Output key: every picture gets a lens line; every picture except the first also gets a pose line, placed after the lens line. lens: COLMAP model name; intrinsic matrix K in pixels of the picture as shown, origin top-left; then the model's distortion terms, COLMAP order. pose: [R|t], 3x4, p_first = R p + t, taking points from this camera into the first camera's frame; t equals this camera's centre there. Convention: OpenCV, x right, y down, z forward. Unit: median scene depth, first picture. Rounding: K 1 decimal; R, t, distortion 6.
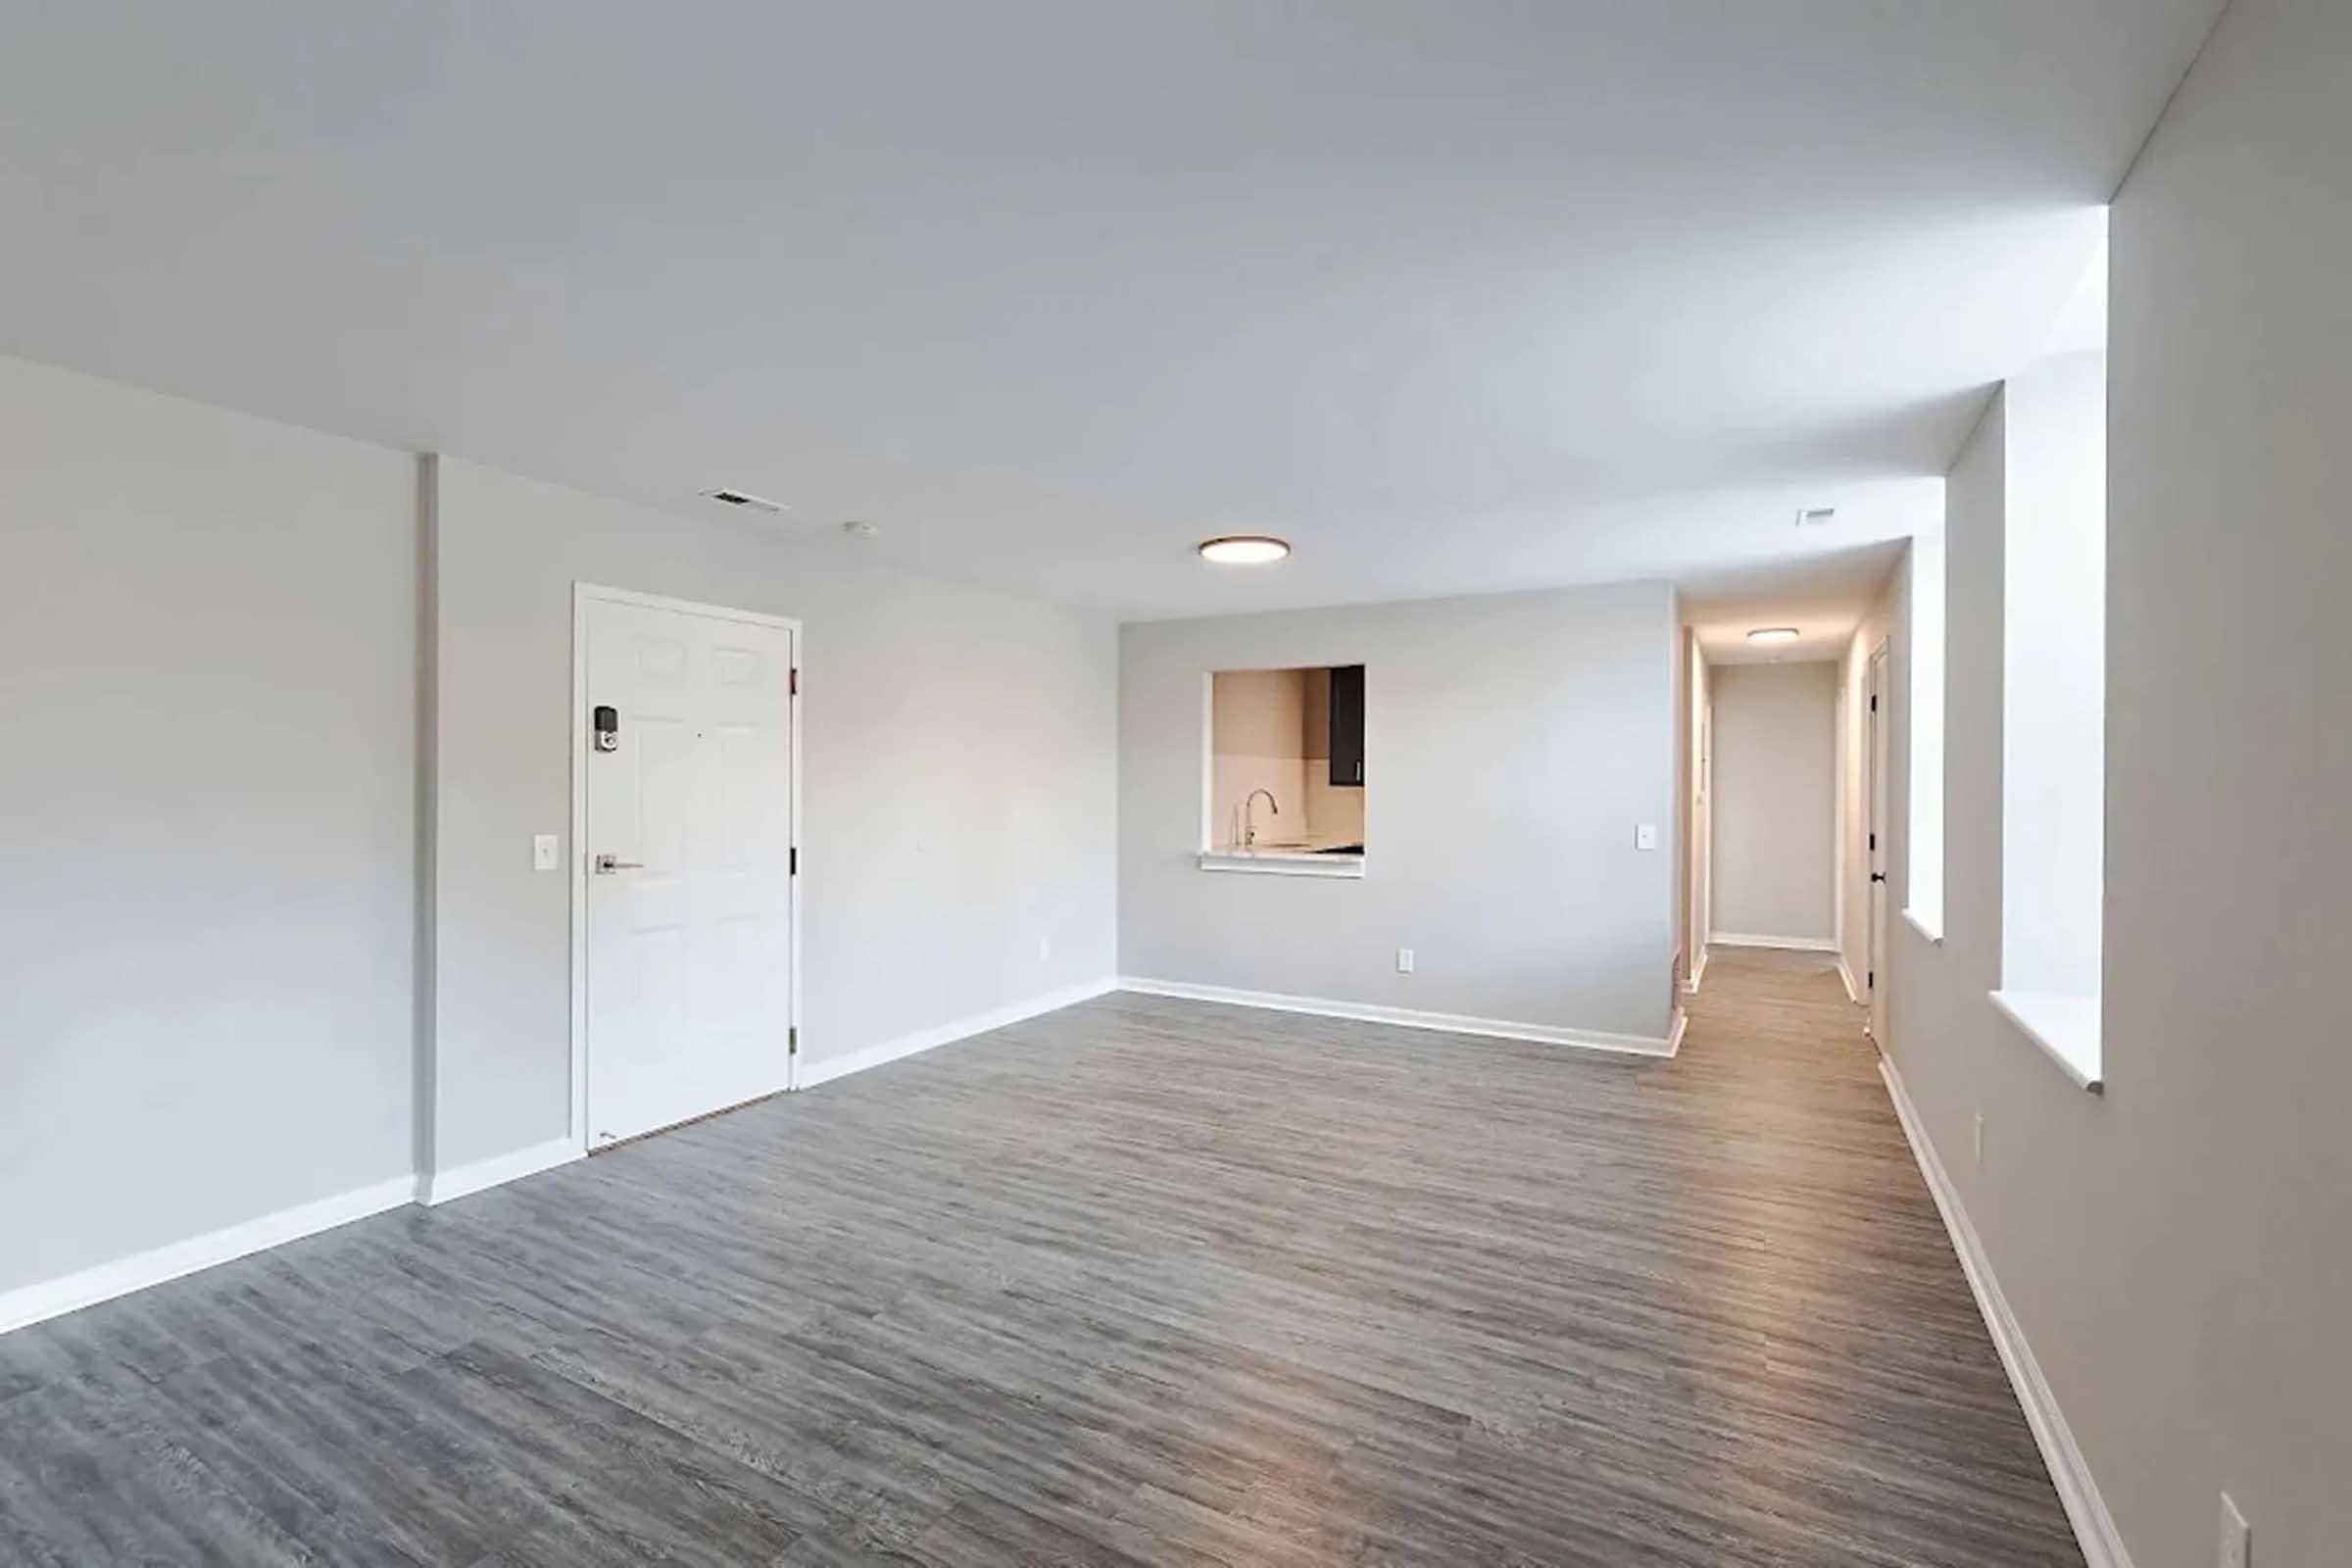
lens RADIAL K [[1043.2, 0, 1174.9], [0, 1043.2, 787.0], [0, 0, 1]] dist [-0.004760, -0.000294]
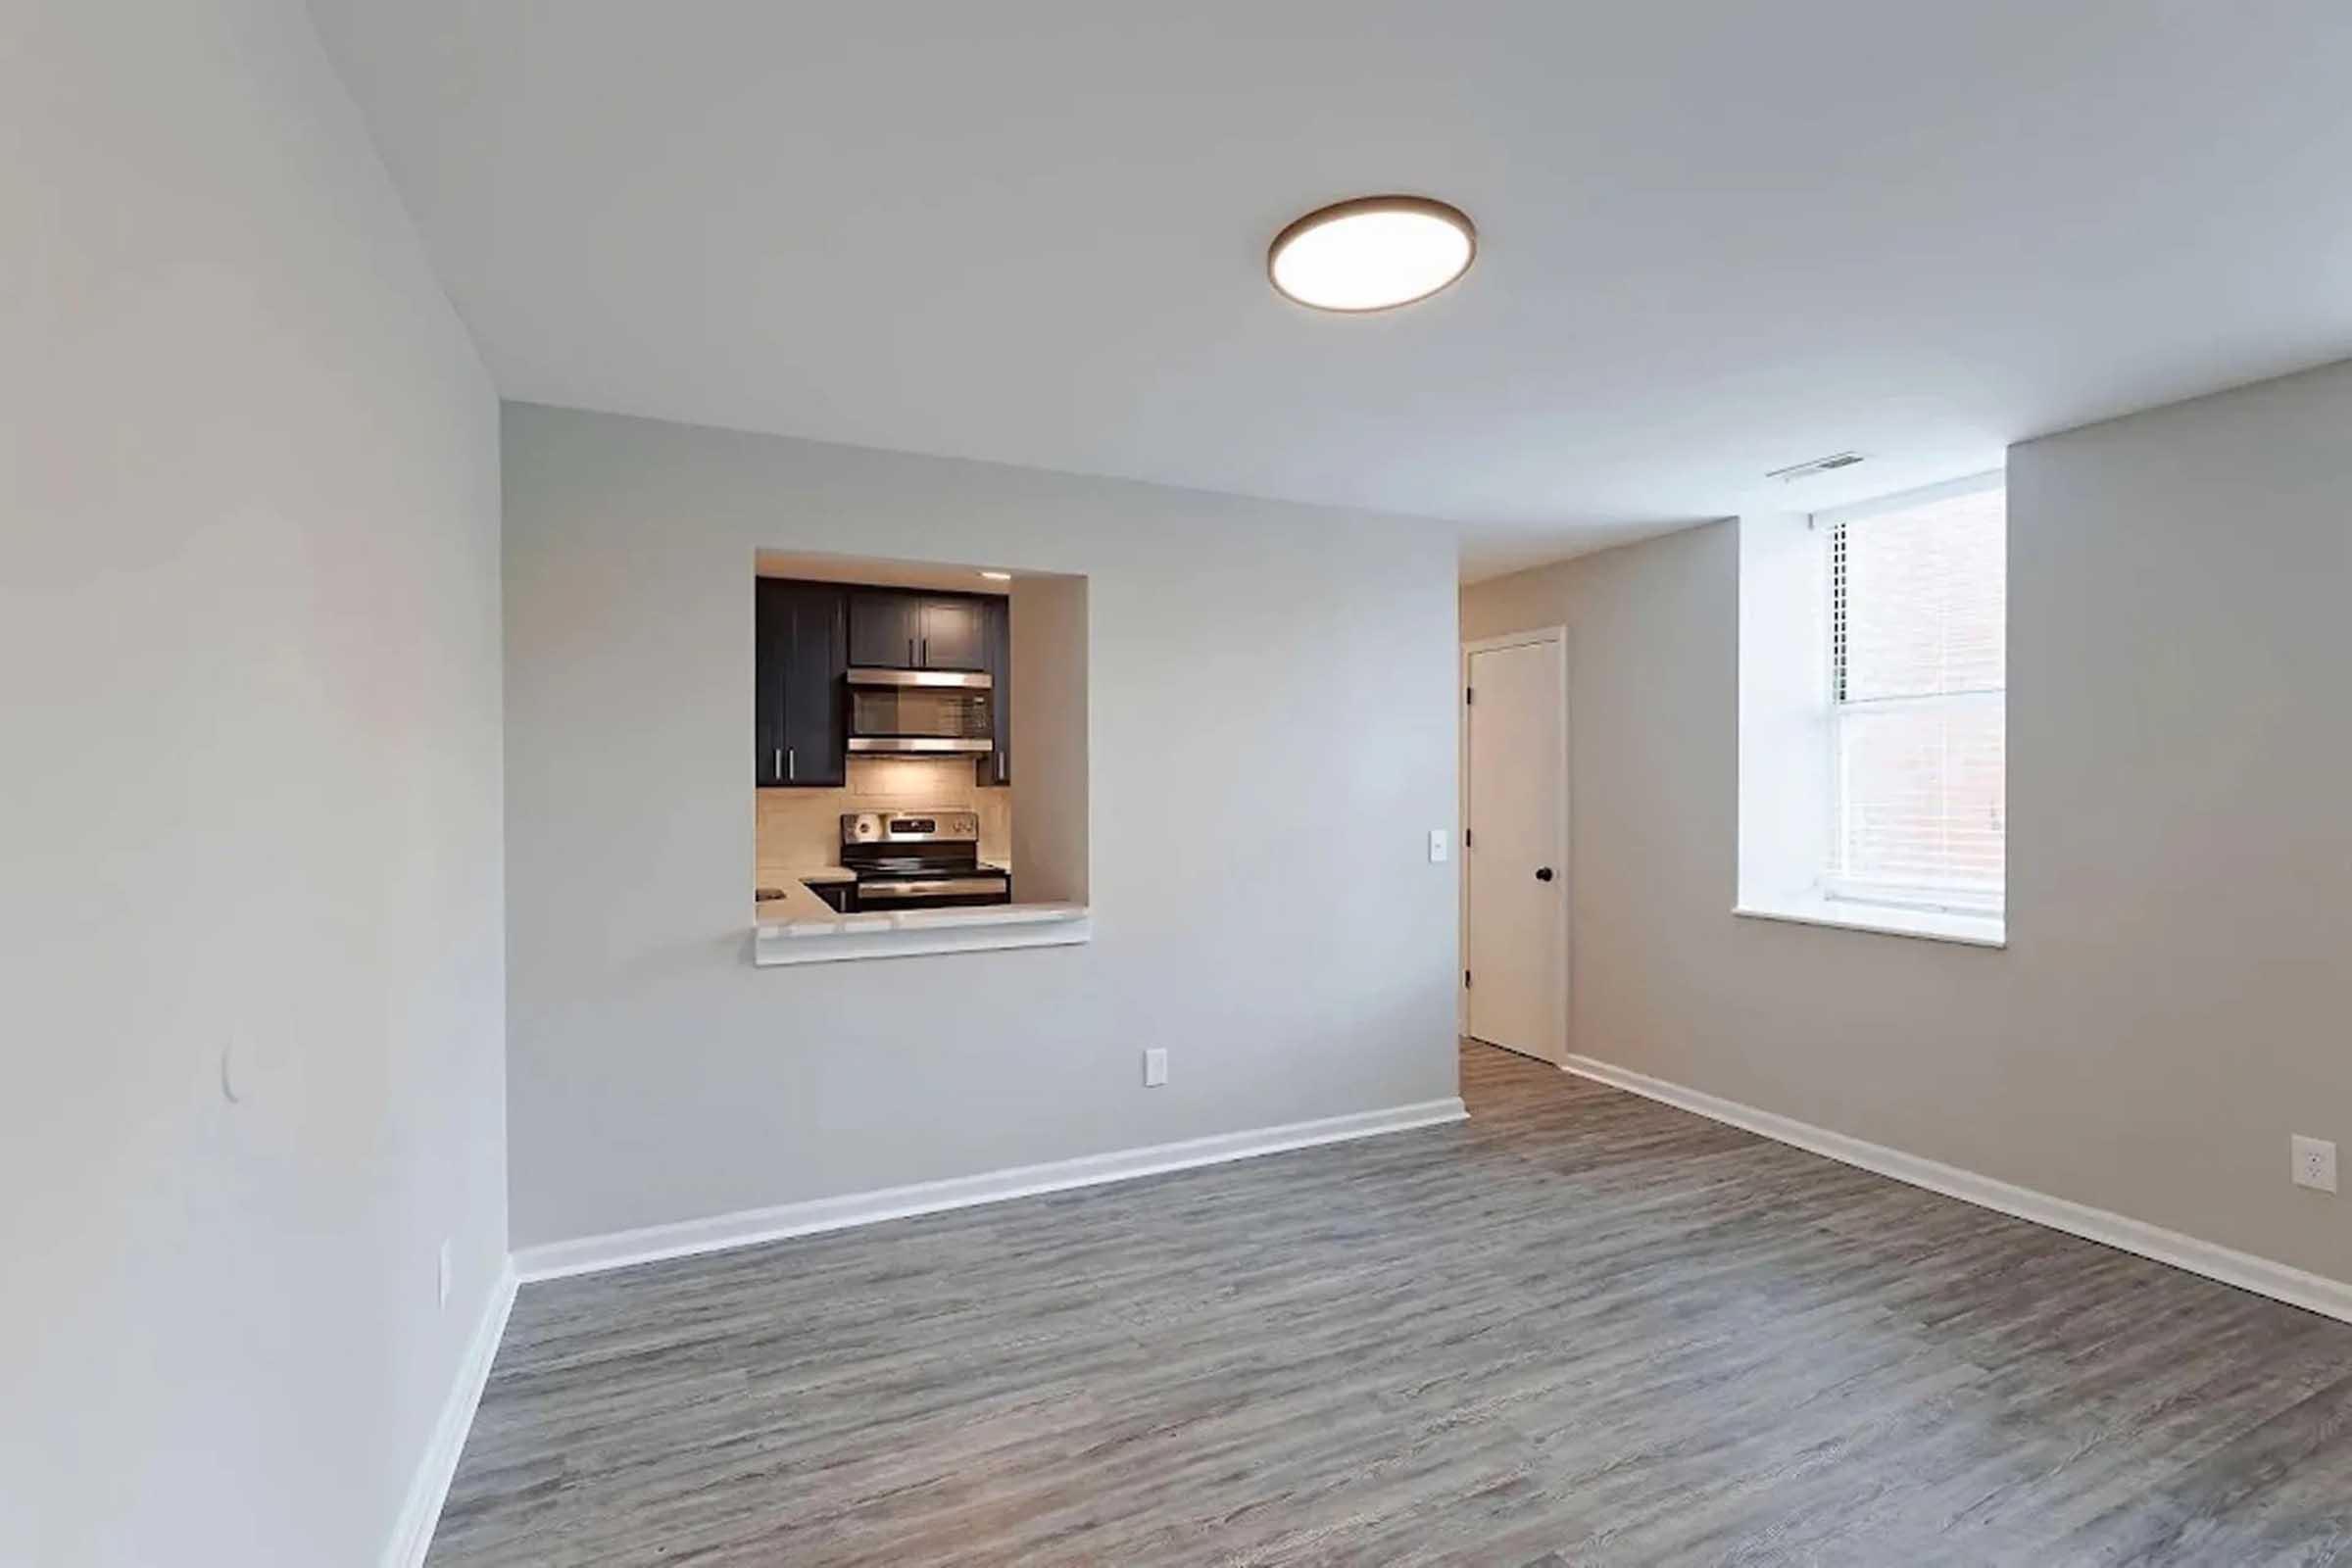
lens RADIAL K [[1031.7, 0, 1166.7], [0, 1031.7, 790.2], [0, 0, 1]] dist [-0.001902, -0.000076]
pose [[0.592040, -0.010067, 0.805846, -0.329025], [0.013314, 0.999908, 0.002709, 0.000707], [-0.805799, 0.009125, 0.592119, 0.782979]]
